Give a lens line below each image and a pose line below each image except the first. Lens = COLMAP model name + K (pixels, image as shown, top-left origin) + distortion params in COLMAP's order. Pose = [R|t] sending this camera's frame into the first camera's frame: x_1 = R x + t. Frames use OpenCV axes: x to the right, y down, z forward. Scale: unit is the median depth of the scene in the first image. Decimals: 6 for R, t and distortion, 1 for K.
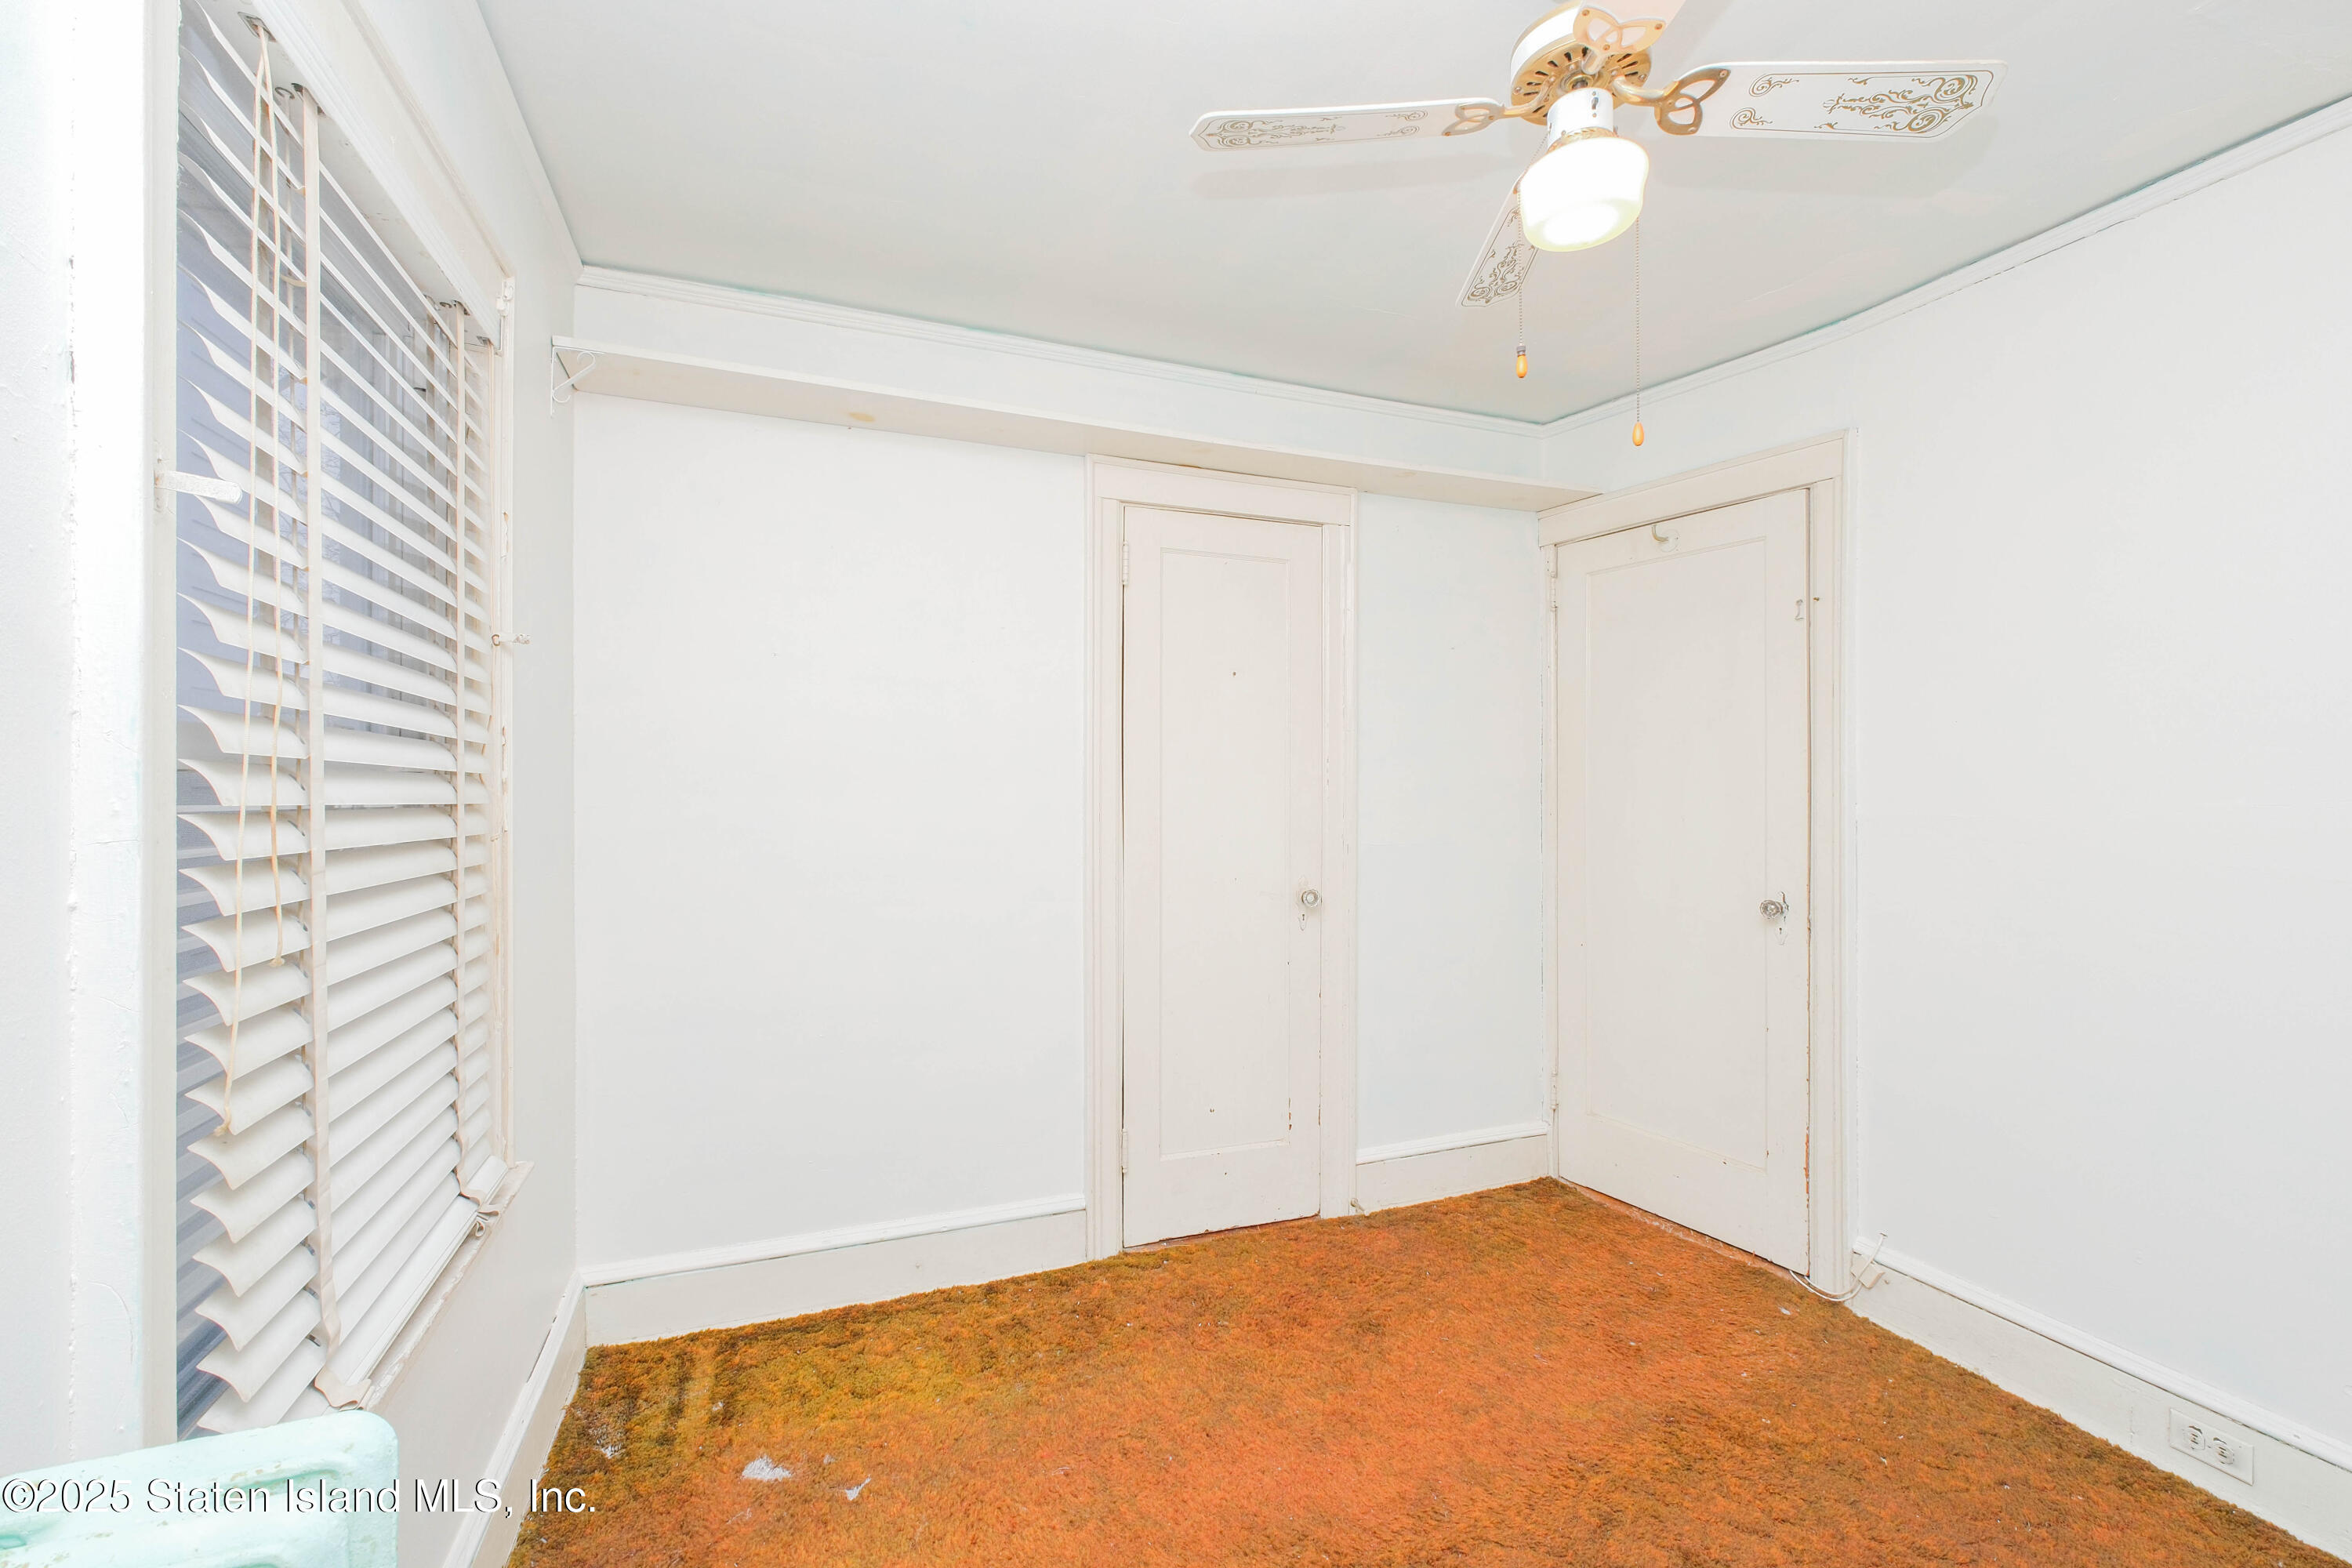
lens RADIAL K [[975.0, 0, 1168.5], [0, 975.0, 777.1], [0, 0, 1]] dist [-0.003296, 0.000093]
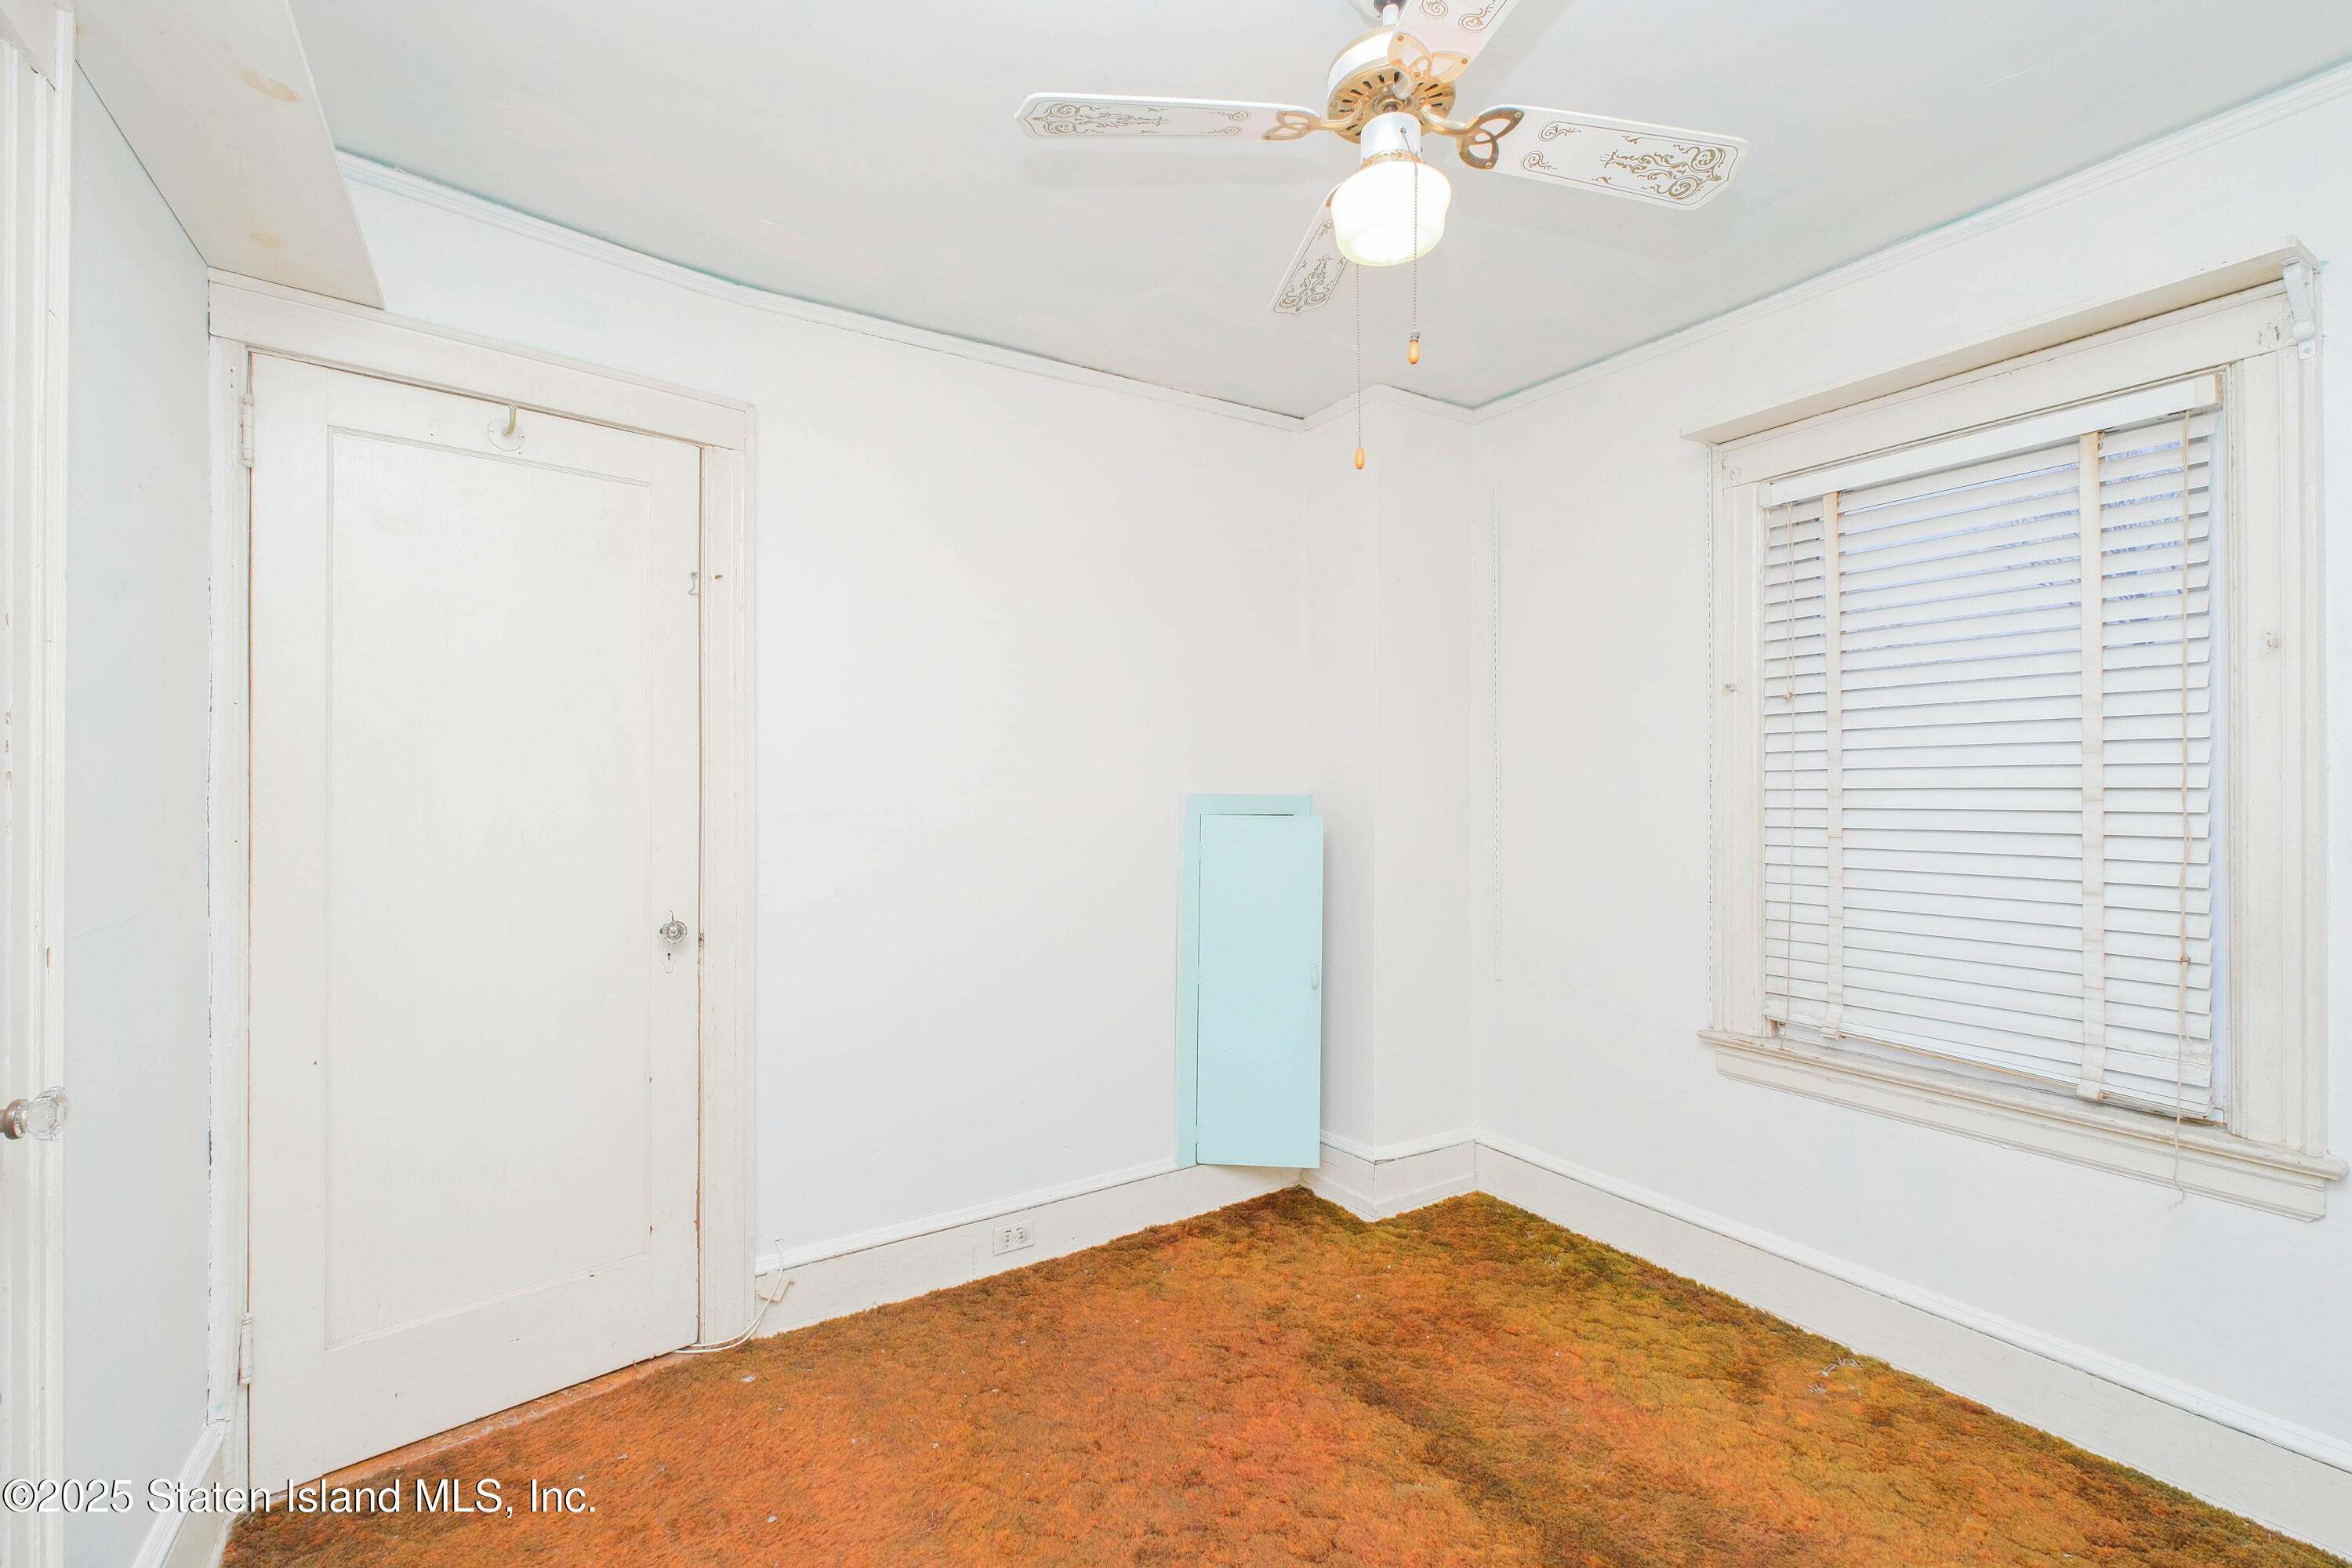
lens RADIAL K [[975.0, 0, 1168.5], [0, 975.0, 777.1], [0, 0, 1]] dist [-0.003296, 0.000093]
pose [[-0.181502, 0.000600, 0.983390, -0.319064], [-0.002749, 0.999996, -0.001118, 0.001740], [-0.983387, -0.002906, -0.181499, 0.825438]]
